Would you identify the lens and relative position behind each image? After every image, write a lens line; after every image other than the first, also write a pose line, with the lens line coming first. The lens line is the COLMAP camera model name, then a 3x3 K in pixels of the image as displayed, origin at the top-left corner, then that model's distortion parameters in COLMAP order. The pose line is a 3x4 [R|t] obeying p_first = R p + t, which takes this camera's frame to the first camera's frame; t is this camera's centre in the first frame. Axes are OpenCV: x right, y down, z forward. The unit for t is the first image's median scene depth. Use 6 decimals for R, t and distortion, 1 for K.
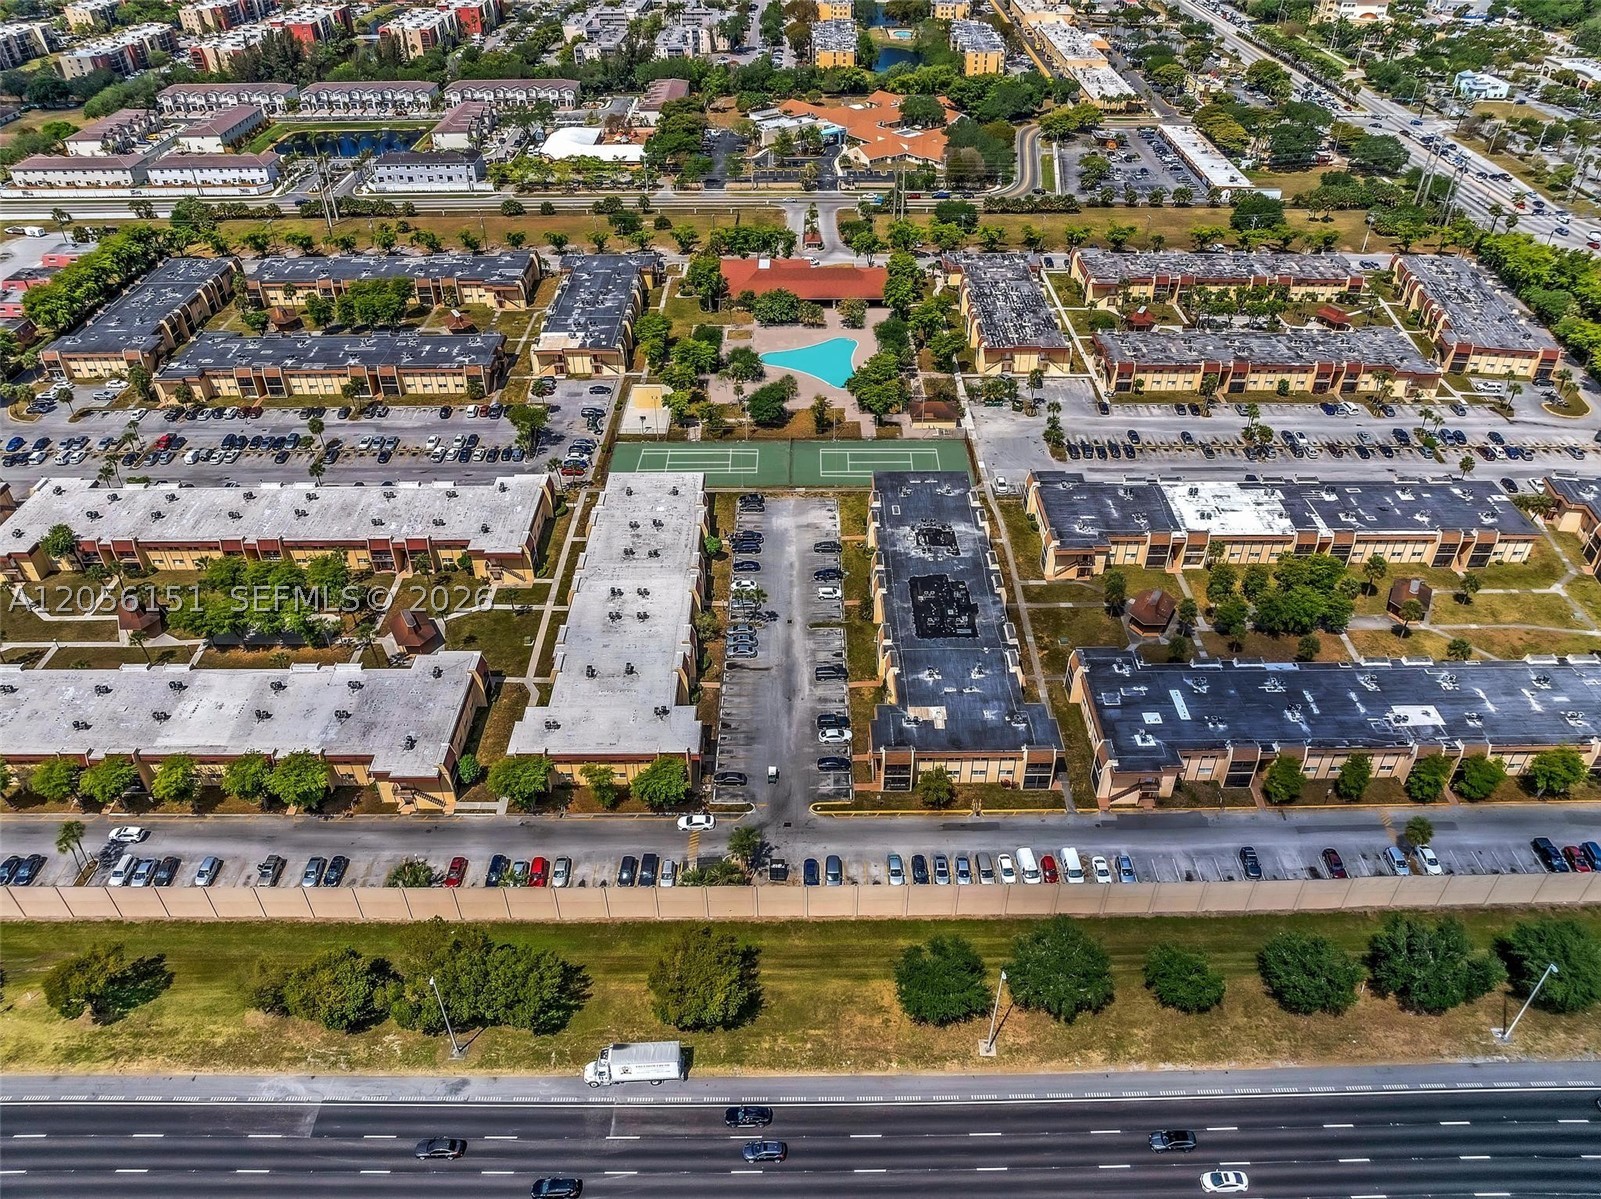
lens RADIAL K [[1102.3, 0, 800.5], [0, 1102.3, 599.5], [0, 0, 1]] dist [-0.065849, 0.043739]
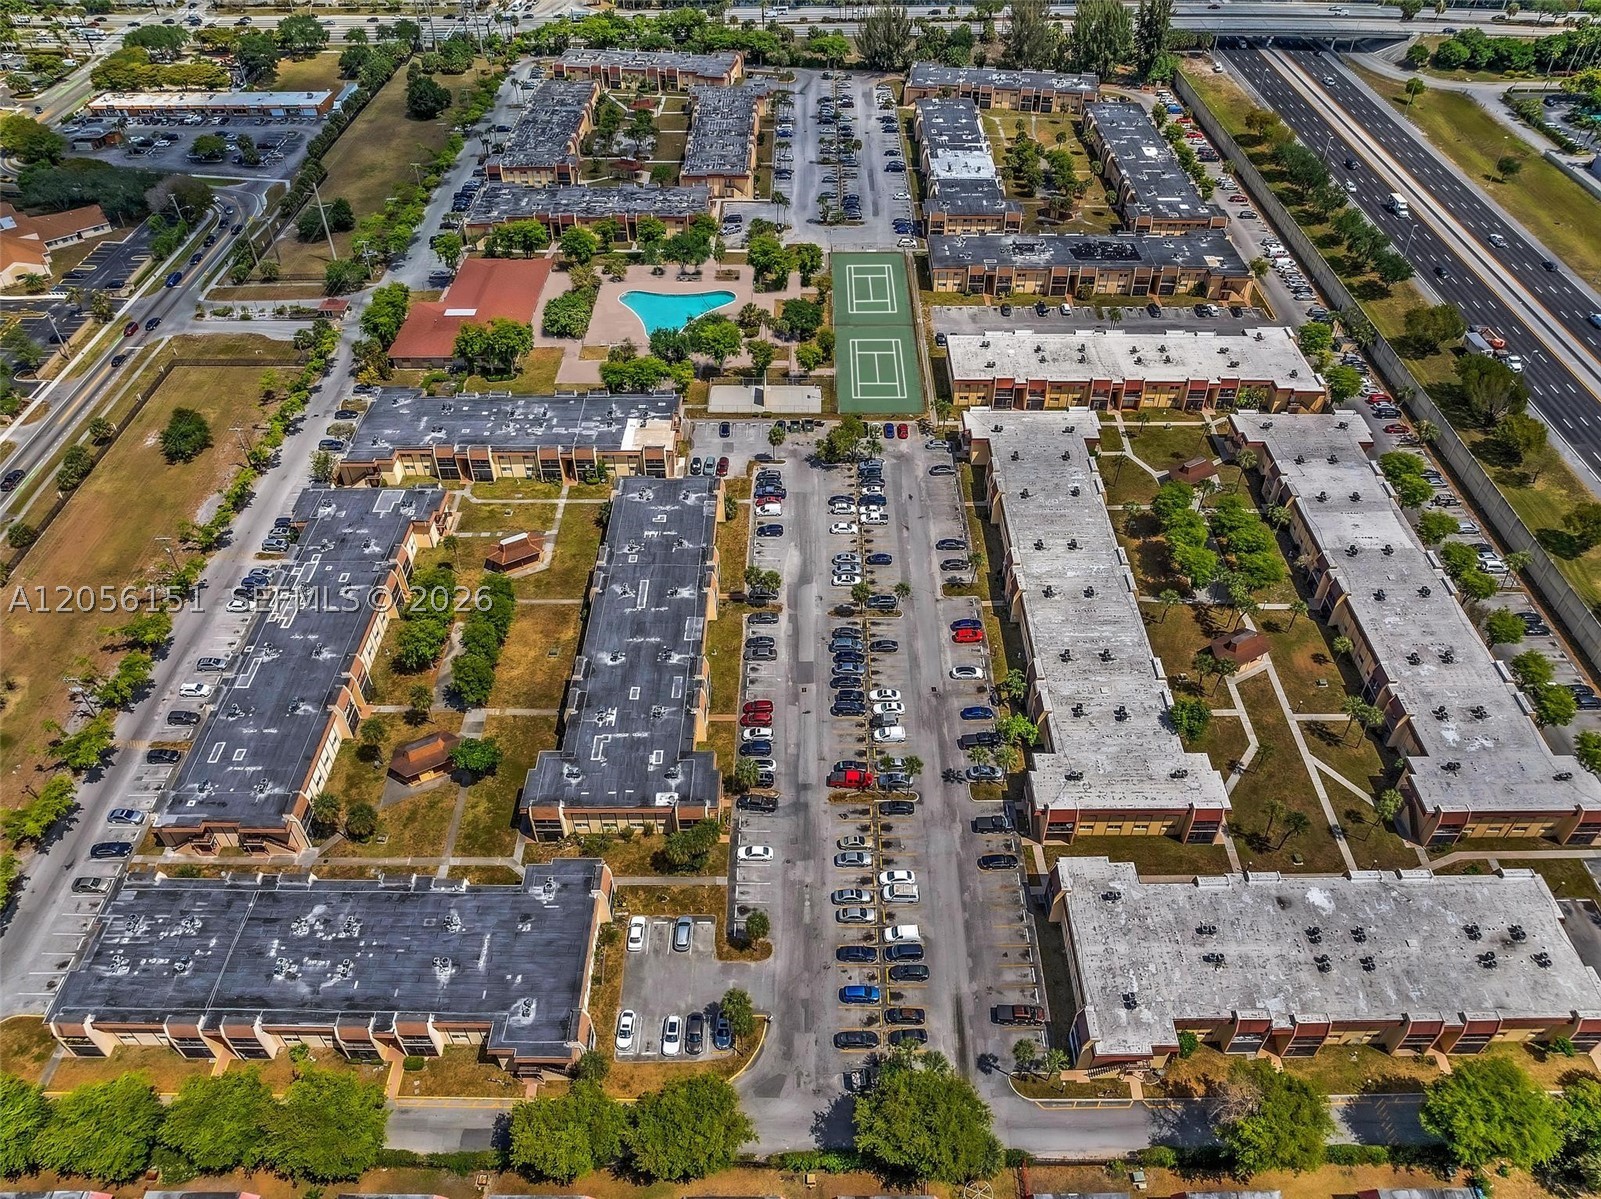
lens RADIAL K [[1102.3, 0, 800.5], [0, 1102.3, 599.5], [0, 0, 1]] dist [-0.065849, 0.043739]
pose [[0.019544, -0.683575, 0.729618, -1.208102], [0.609817, 0.586449, 0.533105, -0.712937], [-0.792301, 0.434515, 0.428317, 0.818077]]
